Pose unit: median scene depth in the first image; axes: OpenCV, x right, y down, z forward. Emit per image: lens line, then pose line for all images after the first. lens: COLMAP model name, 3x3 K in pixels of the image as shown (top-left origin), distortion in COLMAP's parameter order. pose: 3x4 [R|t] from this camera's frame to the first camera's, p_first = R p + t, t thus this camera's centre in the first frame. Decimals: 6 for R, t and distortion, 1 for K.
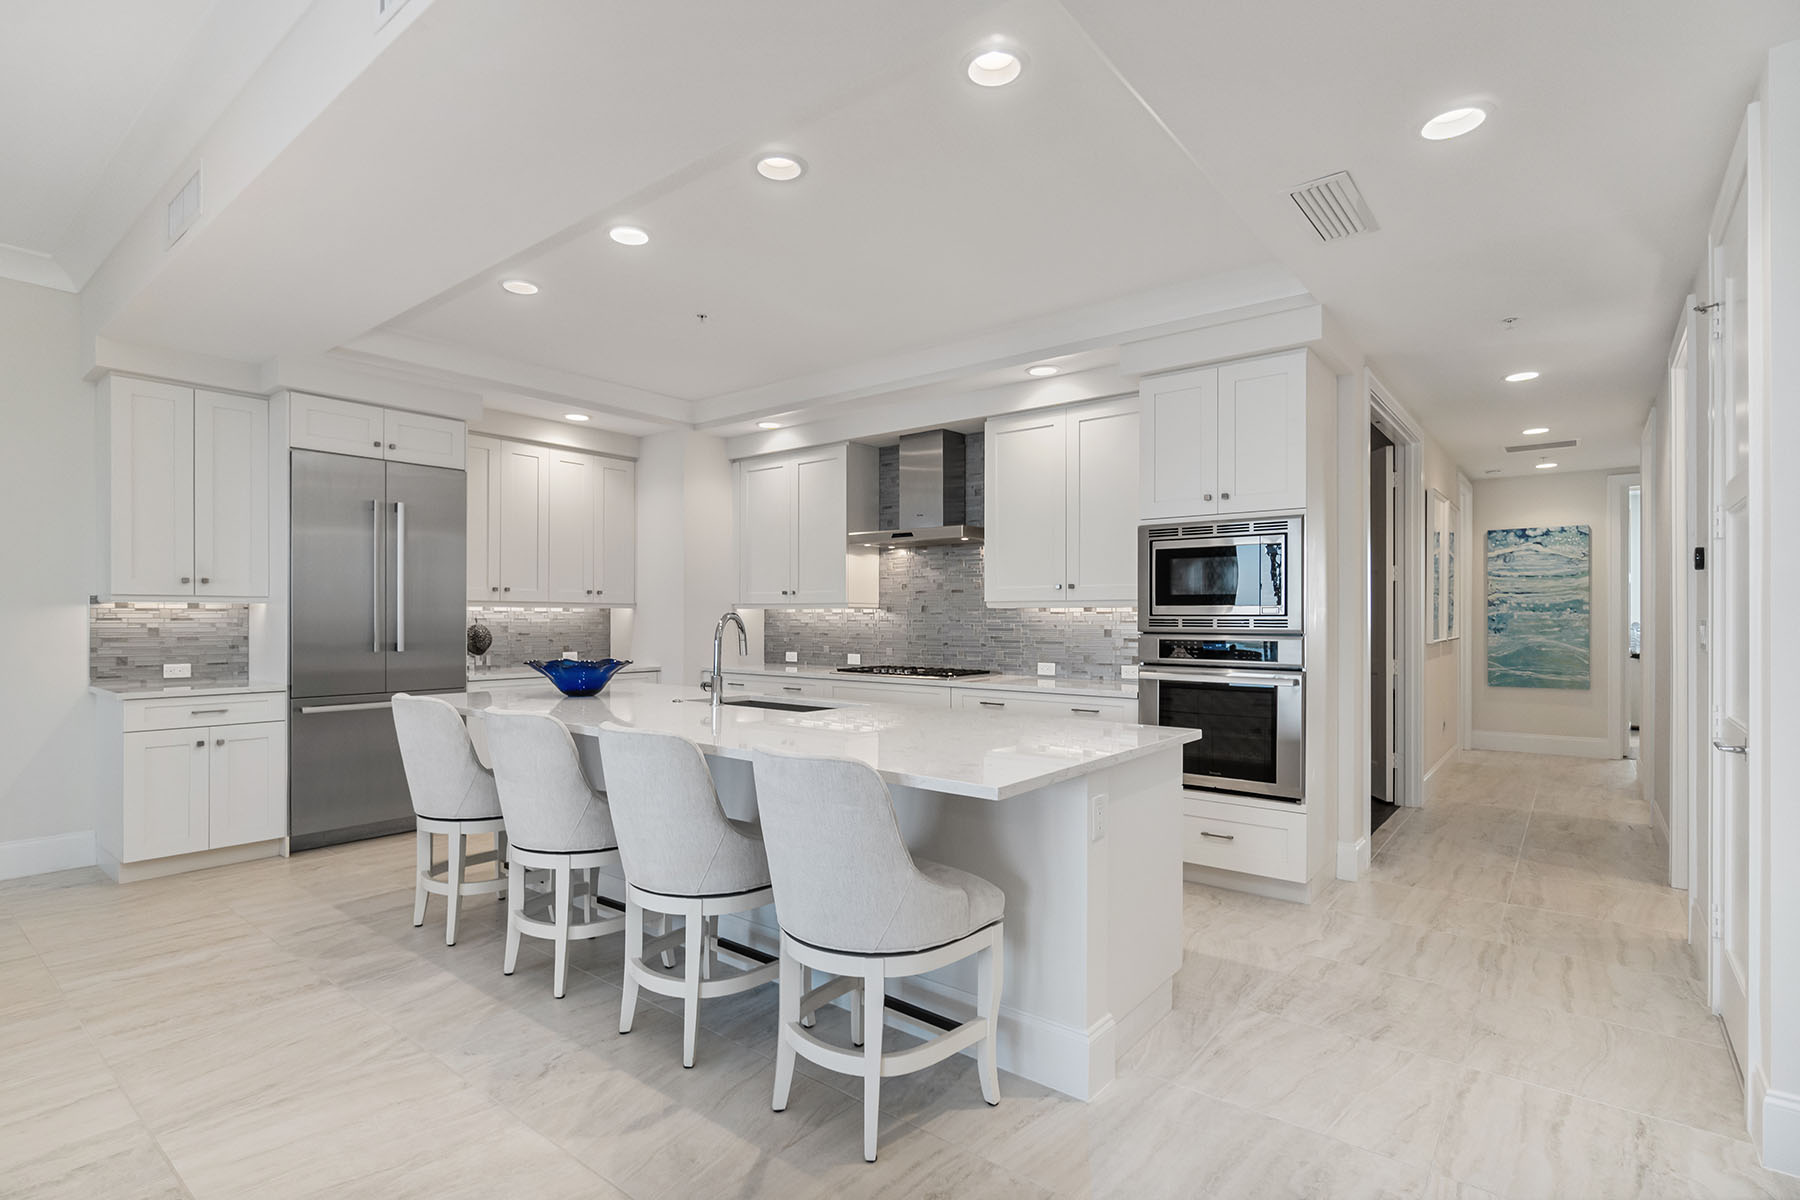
lens RADIAL K [[852.0, 0, 888.5], [0, 852.0, 608.7], [0, 0, 1]] dist [-0.004175, 0.000473]
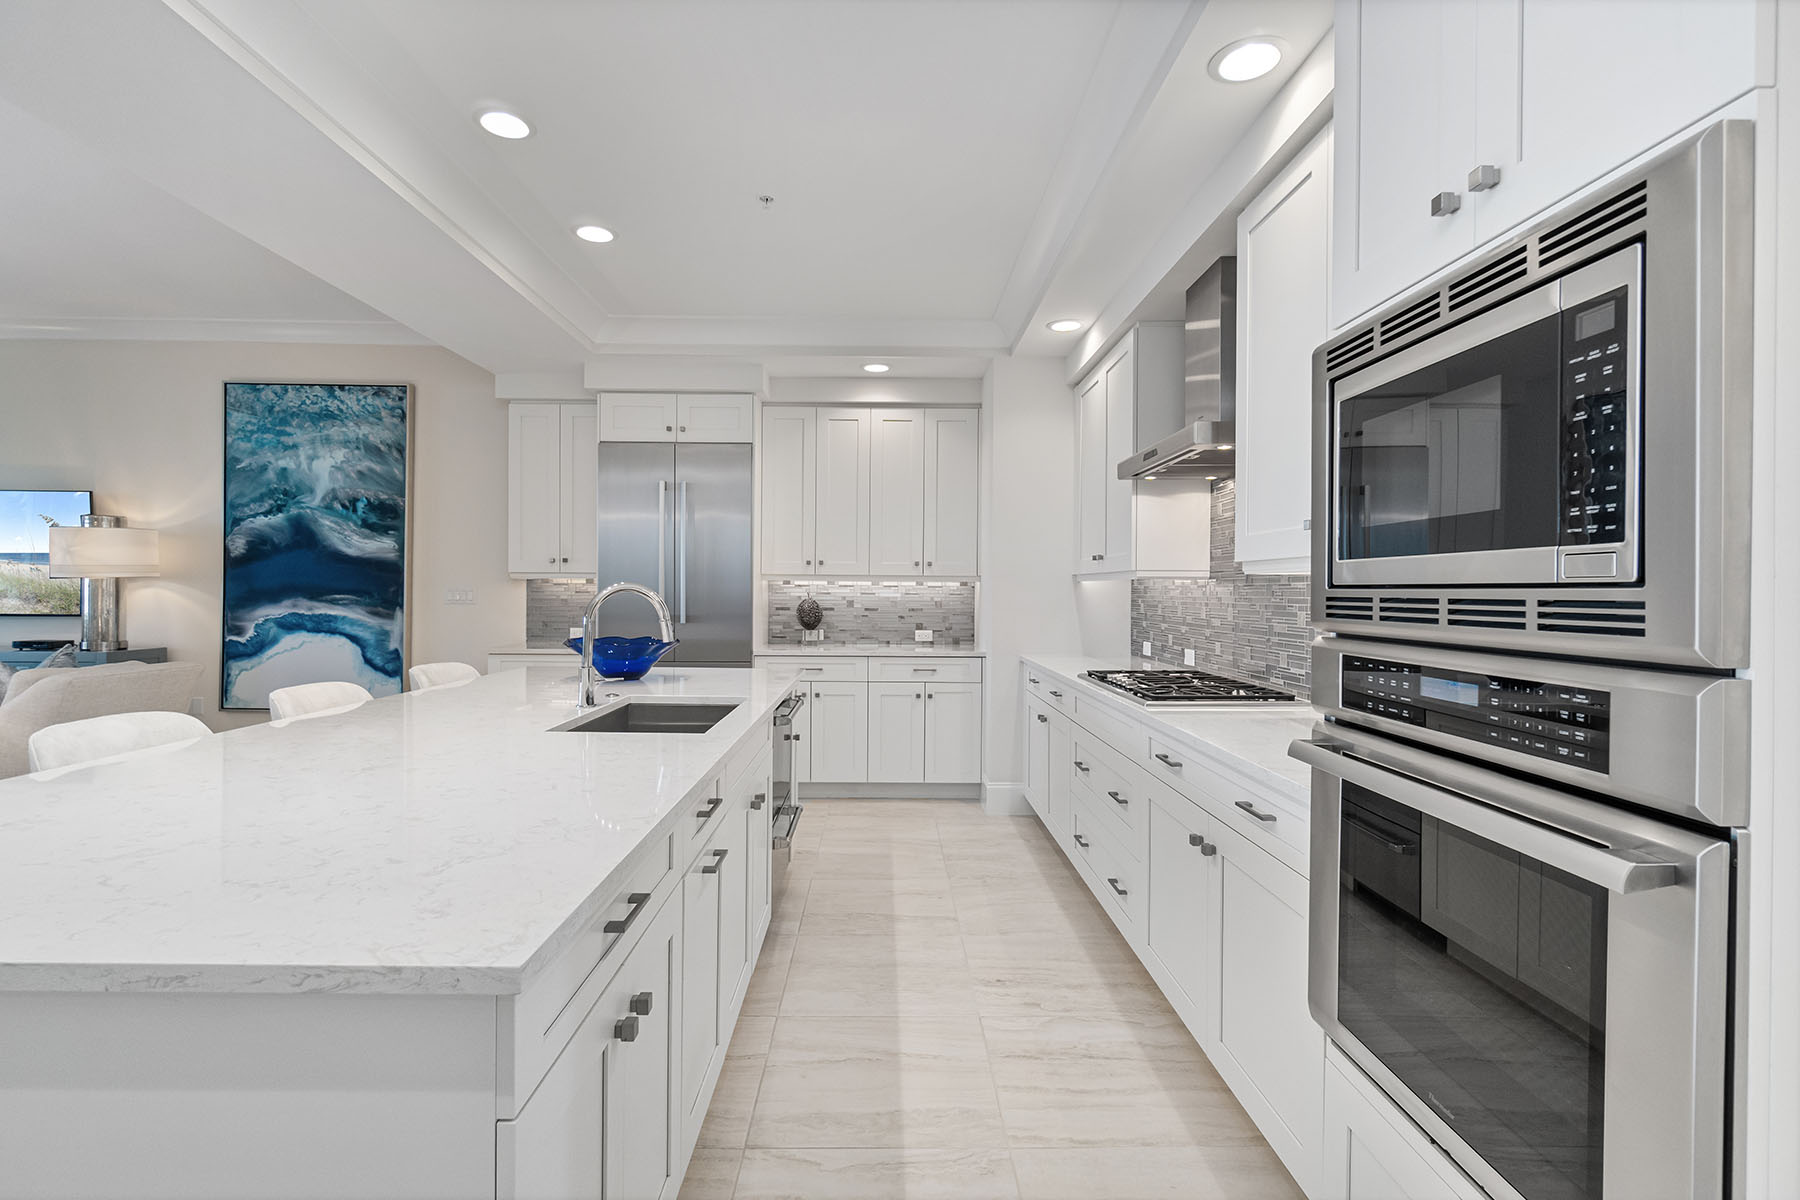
lens RADIAL K [[852.0, 0, 901.4], [0, 852.0, 583.3], [0, 0, 1]] dist [-0.004175, 0.000473]
pose [[0.636976, -0.004603, -0.770870, 0.390603], [0.000394, 0.999984, -0.005646, 0.006853], [0.770883, 0.003293, 0.636968, 0.523215]]
